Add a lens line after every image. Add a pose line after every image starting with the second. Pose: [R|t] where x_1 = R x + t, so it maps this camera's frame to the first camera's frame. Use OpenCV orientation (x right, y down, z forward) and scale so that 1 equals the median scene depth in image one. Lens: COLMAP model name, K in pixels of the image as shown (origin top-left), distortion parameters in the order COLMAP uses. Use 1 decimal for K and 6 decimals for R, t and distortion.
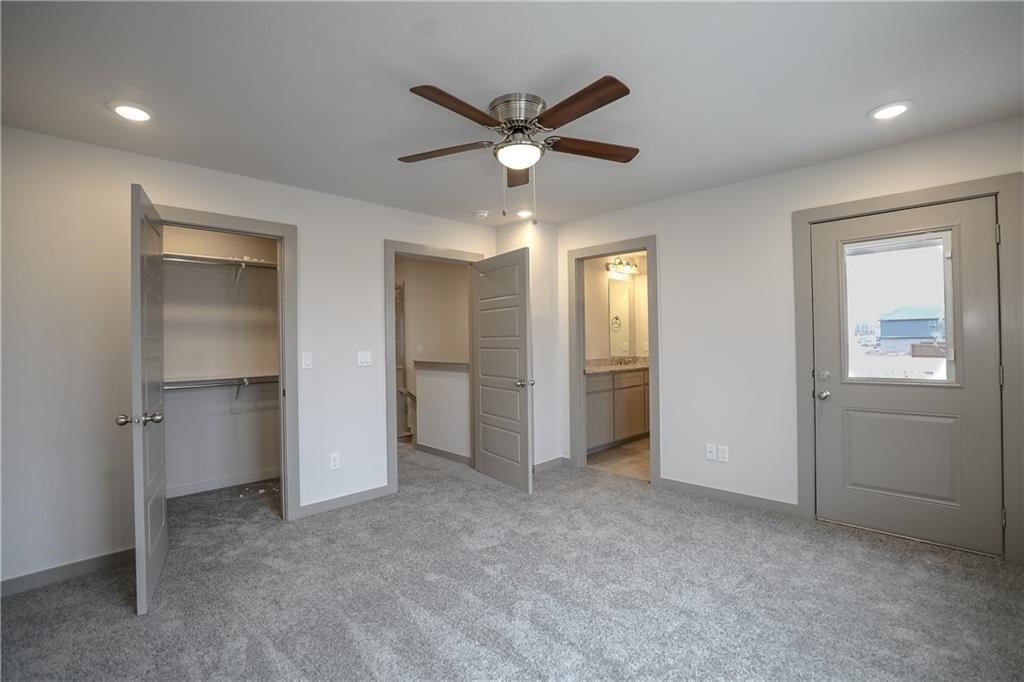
lens RADIAL K [[465.7, 0, 521.8], [0, 465.7, 341.5], [0, 0, 1]] dist [-0.037916, 0.008986]
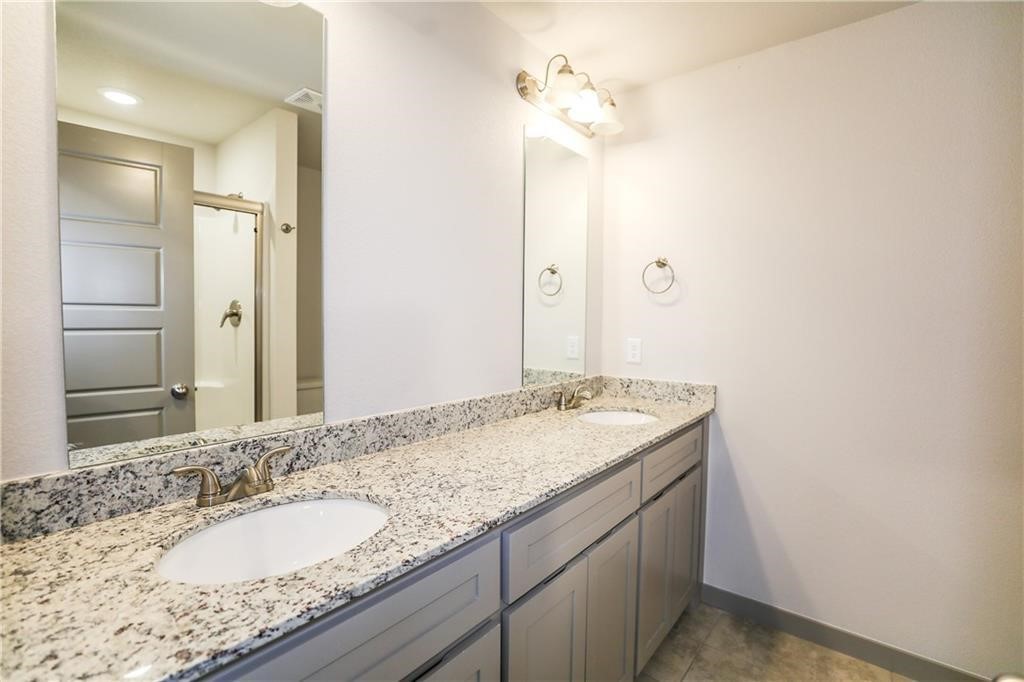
lens RADIAL K [[465.7, 0, 514.0], [0, 465.7, 340.4], [0, 0, 1]] dist [-0.037916, 0.008986]
pose [[0.995654, 0.018478, 0.091274, 0.253198], [-0.021533, 0.999237, 0.032593, -0.012941], [-0.090602, -0.034416, 0.995292, 1.137543]]
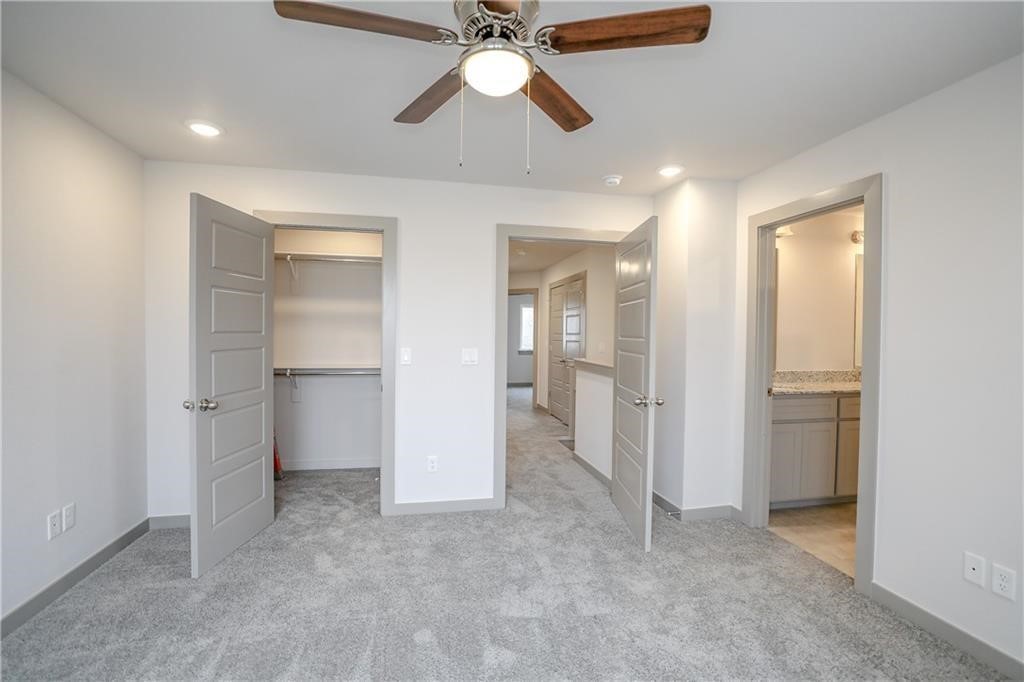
lens RADIAL K [[465.7, 0, 522.8], [0, 465.7, 339.8], [0, 0, 1]] dist [-0.037916, 0.008986]
pose [[0.838953, 0.032827, -0.543212, 0.236211], [-0.027814, 0.999461, 0.017443, -0.014127], [0.543492, 0.000475, 0.839414, 0.275298]]
